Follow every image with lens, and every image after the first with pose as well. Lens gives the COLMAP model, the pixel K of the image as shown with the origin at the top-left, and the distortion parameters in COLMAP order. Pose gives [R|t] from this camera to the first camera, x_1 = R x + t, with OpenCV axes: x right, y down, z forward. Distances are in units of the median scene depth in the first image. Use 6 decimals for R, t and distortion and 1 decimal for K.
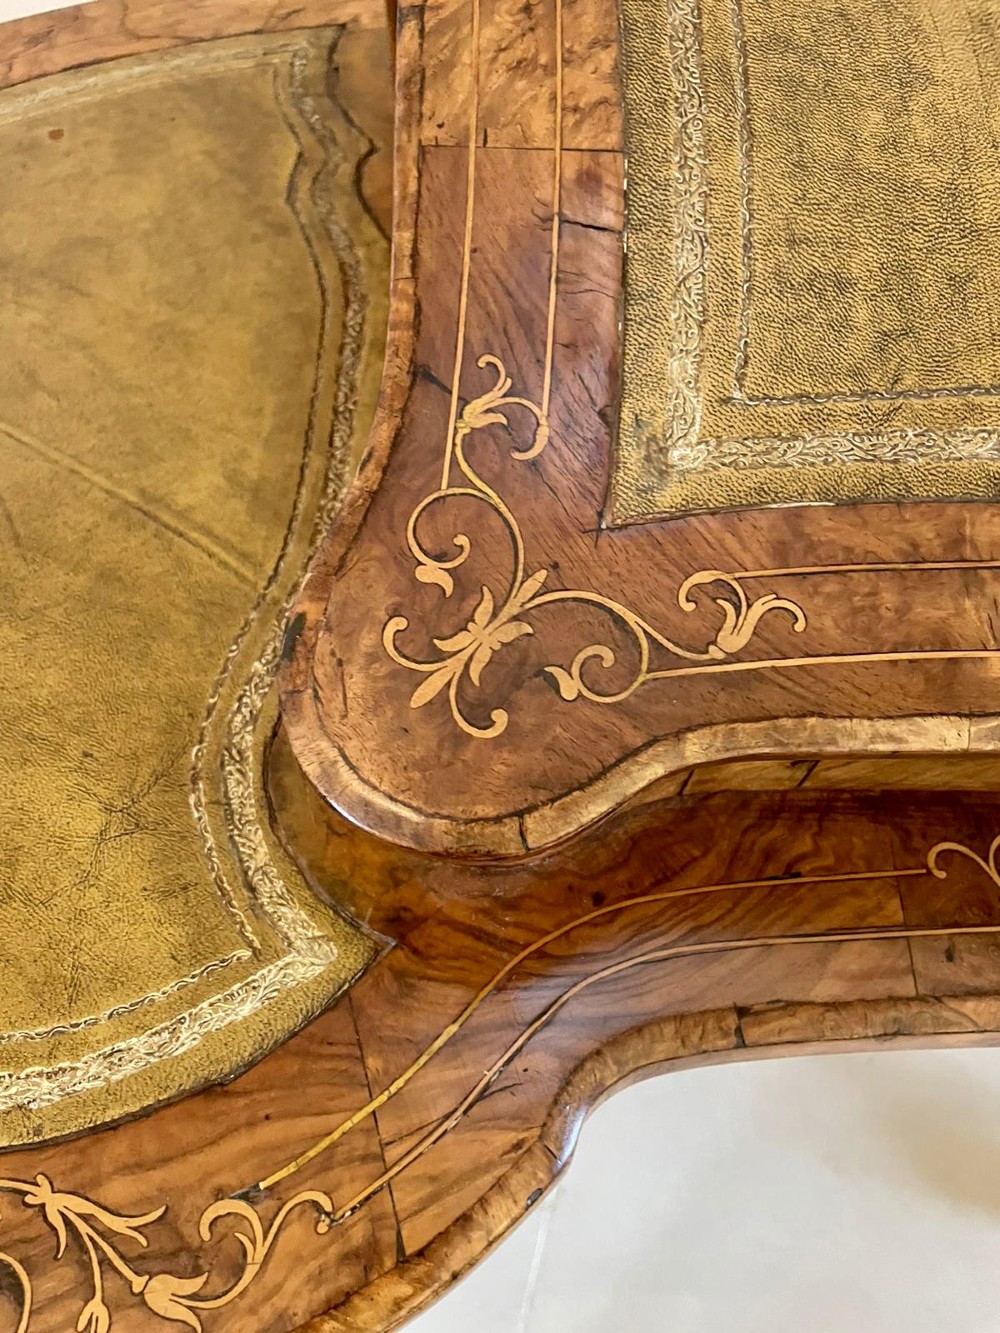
lens RADIAL K [[1033.5, 0, 495.2], [0, 1033.5, 671.3], [0, 0, 1]] dist [0.068525, -0.113749]
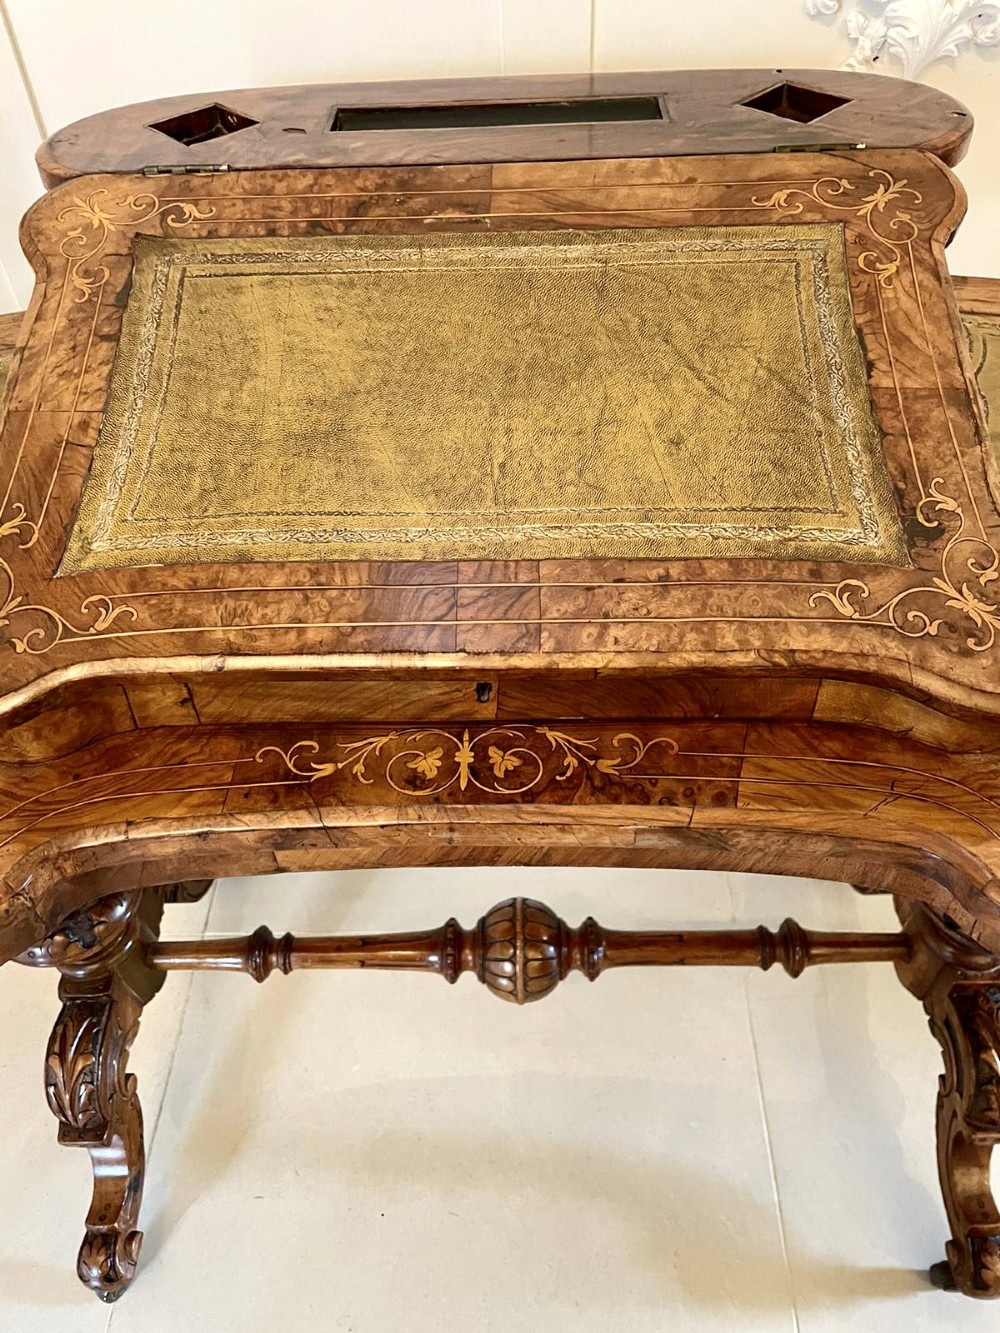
lens RADIAL K [[1012.2, 0, 500.0], [0, 1012.2, 666.5], [0, 0, 1]] dist [0.077894, -0.115859]
pose [[0.999585, -0.018492, -0.022070, 0.976773], [0.013694, 0.979583, -0.200571, 0.433891], [0.025328, 0.200186, 0.979431, -0.905957]]
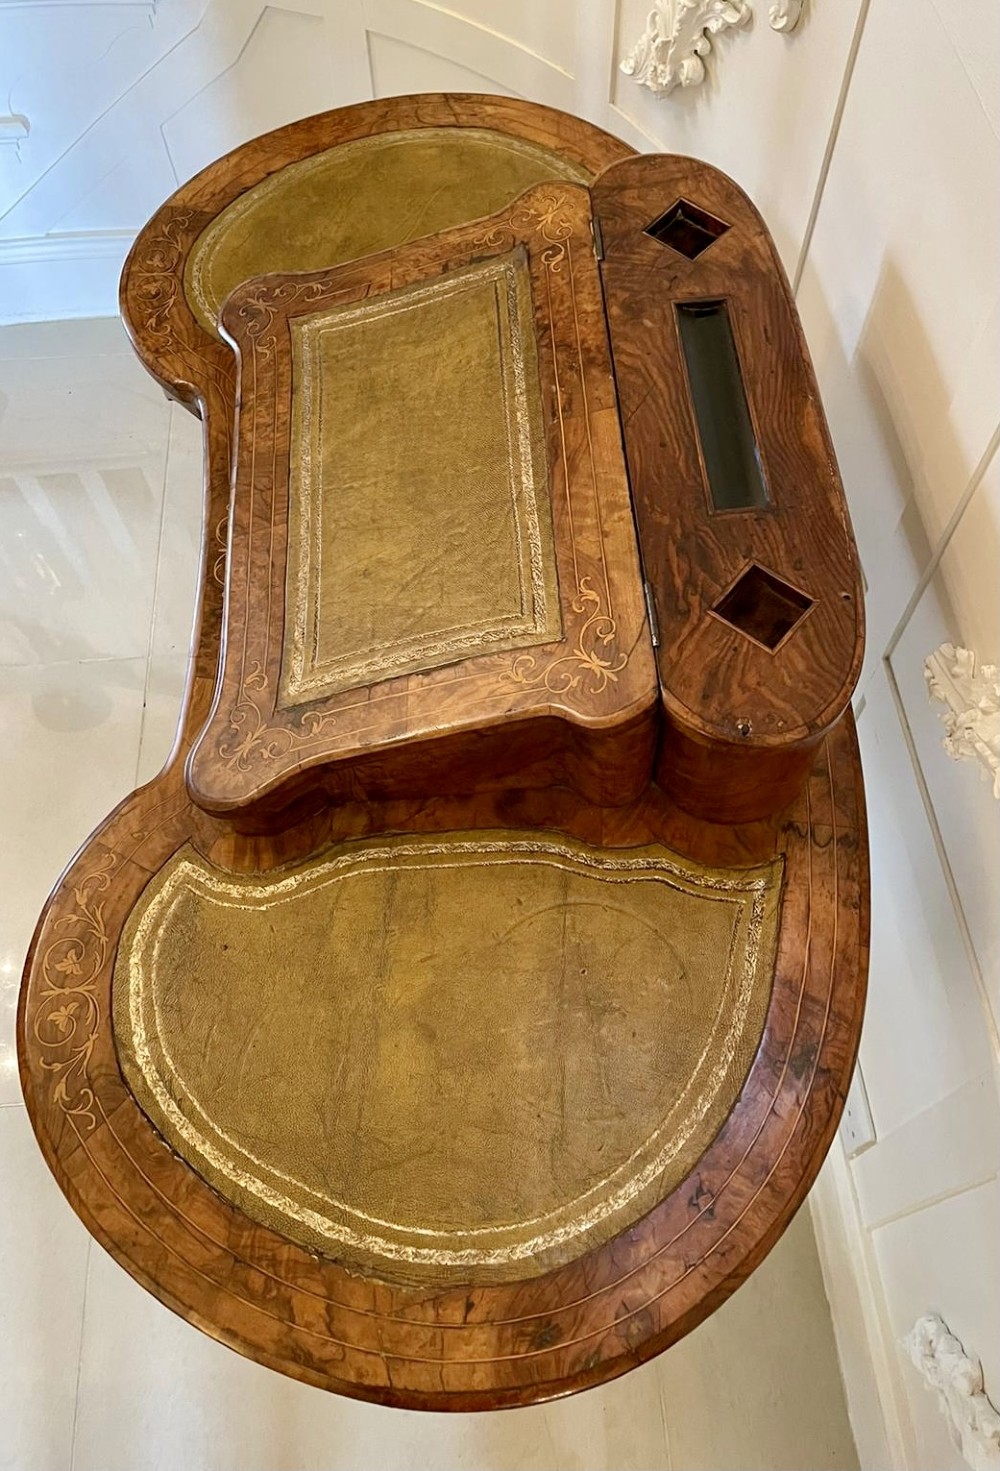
lens RADIAL K [[1160.2, 0, 539.3], [0, 1160.2, 705.7], [0, 0, 1]] dist [0.084772, -0.135142]
pose [[0.101075, 0.873106, -0.476939, 3.350460], [-0.844037, 0.329038, 0.423480, -2.178503], [0.526674, 0.359751, 0.770191, -1.295333]]
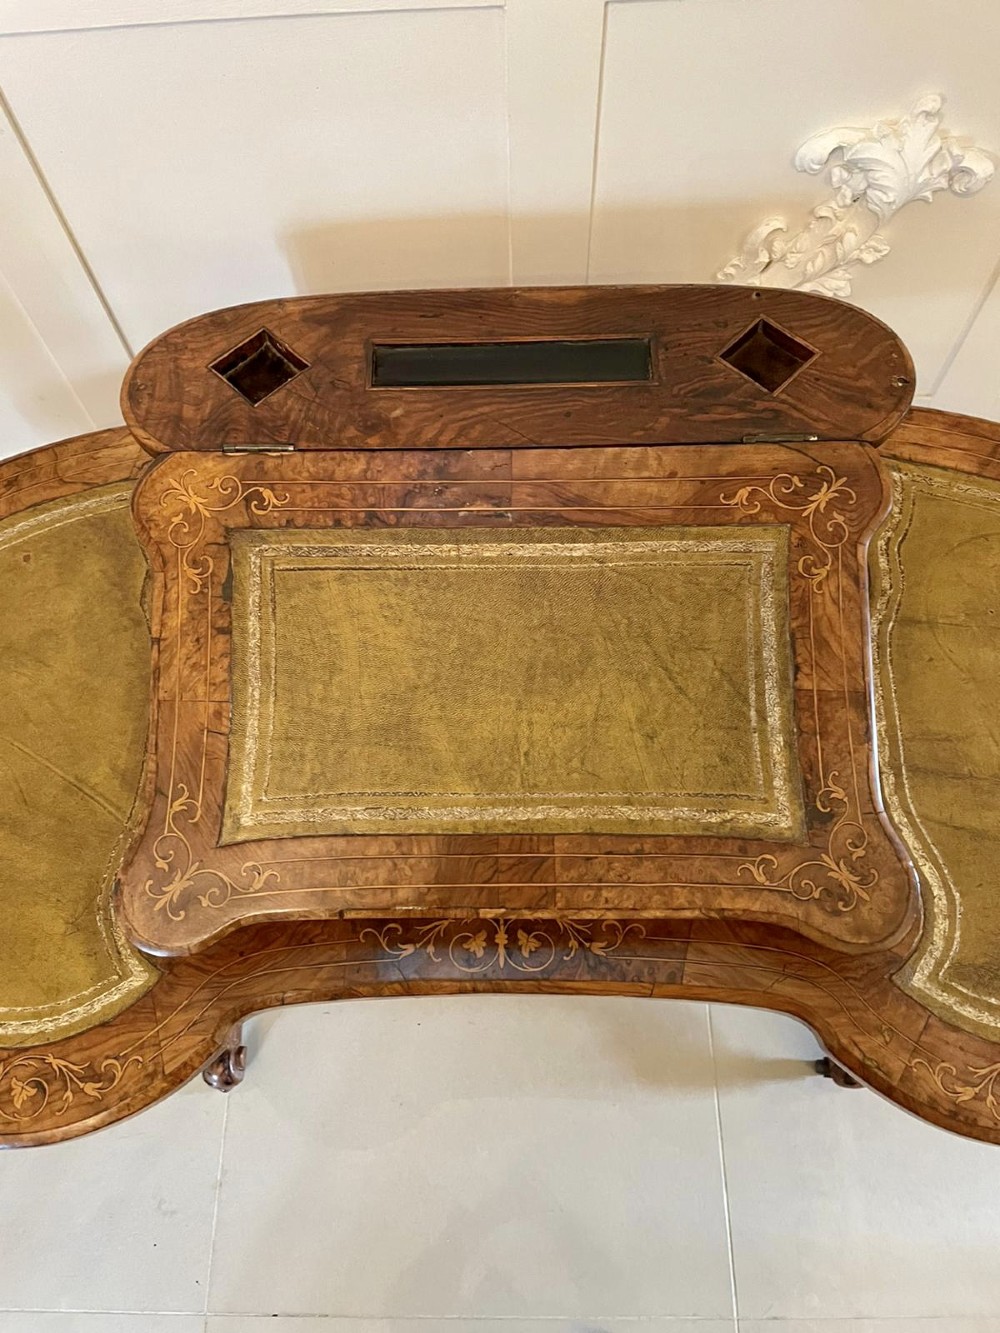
lens RADIAL K [[999.3, 0, 488.3], [0, 999.3, 667.6], [0, 0, 1]] dist [0.087671, -0.122410]
pose [[0.999507, -0.027093, -0.015888, 0.889931], [0.028887, 0.991563, 0.126366, -0.938155], [0.012331, -0.126763, 0.991856, -1.722064]]
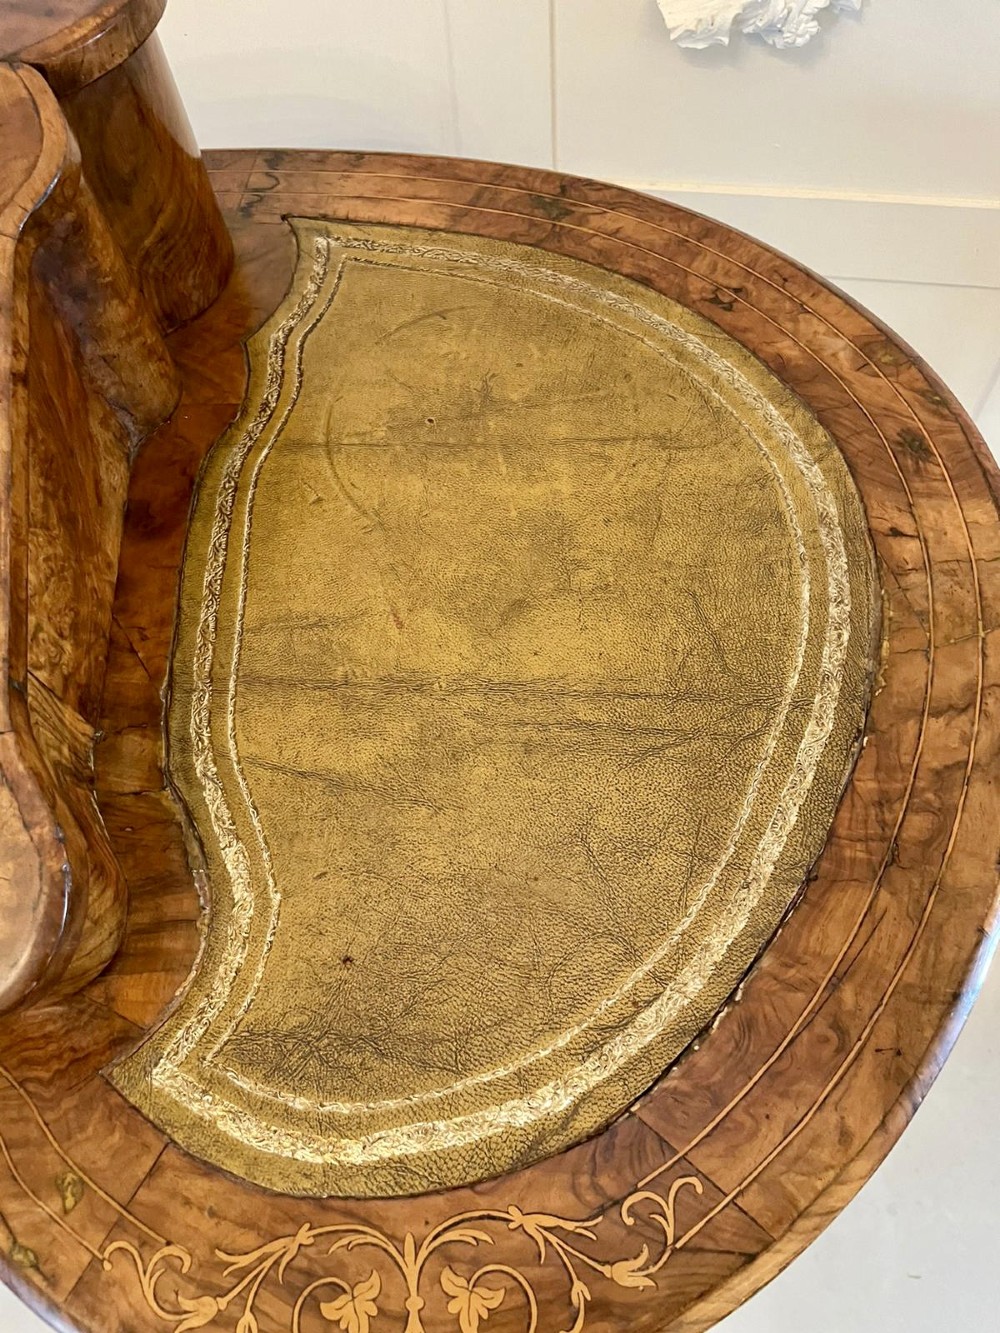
lens RADIAL K [[1012.2, 0, 500.0], [0, 1012.2, 666.5], [0, 0, 1]] dist [0.077894, -0.115859]
pose [[0.994620, -0.103589, 0.000146, 2.542694], [0.103447, 0.993327, 0.050999, -0.274036], [-0.005428, -0.050709, 0.998699, -0.425057]]
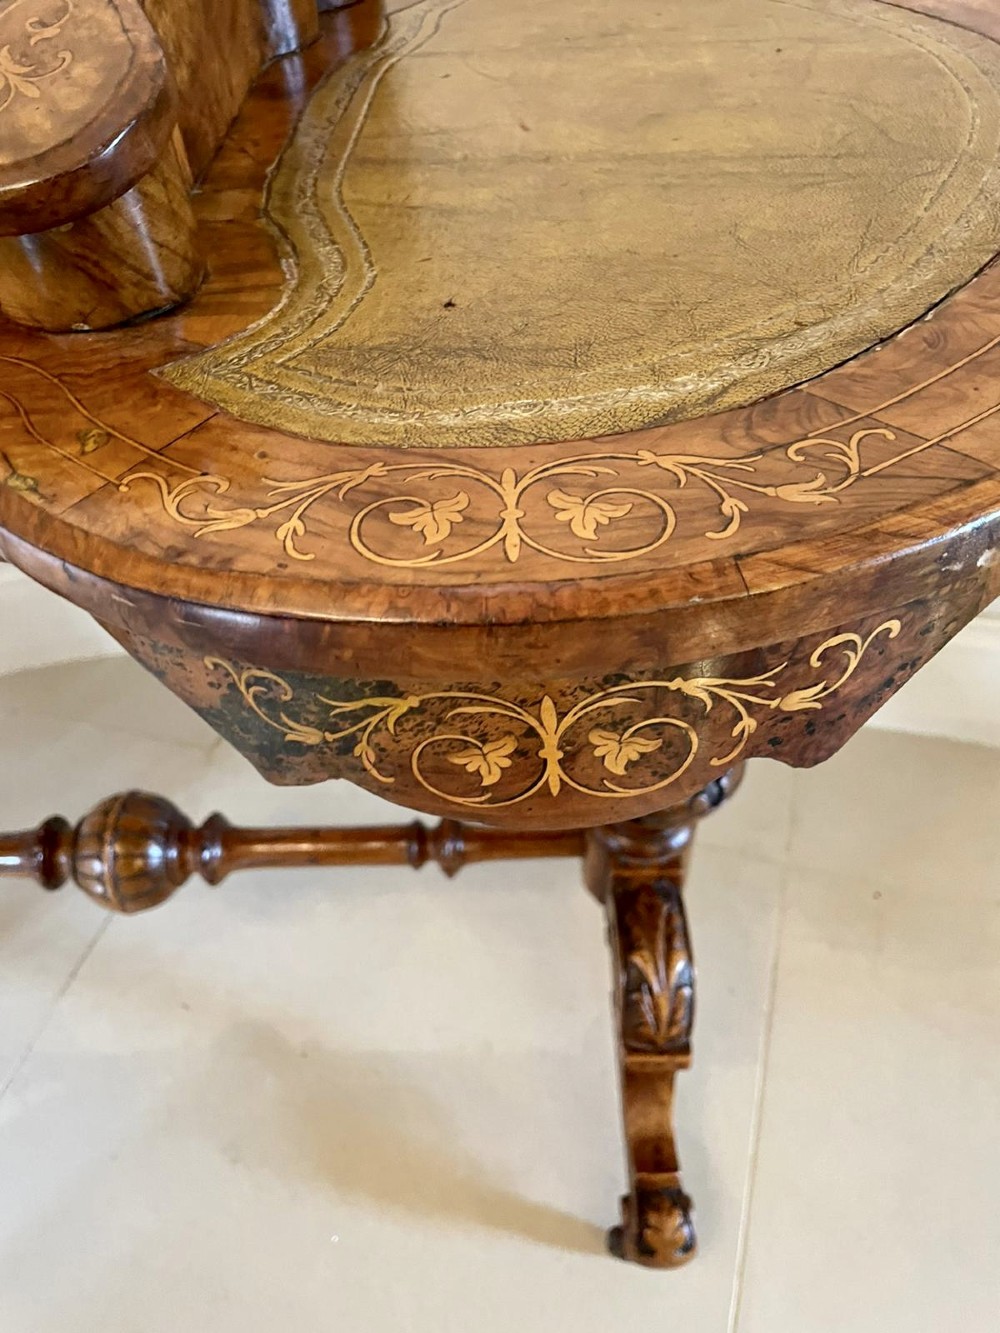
lens RADIAL K [[1033.5, 0, 495.2], [0, 1033.5, 671.3], [0, 0, 1]] dist [0.068525, -0.113749]
pose [[0.998343, -0.031765, -0.047988, 2.381274], [0.020802, 0.976673, -0.213722, 0.922568], [0.053657, 0.212370, 0.975715, -0.118611]]
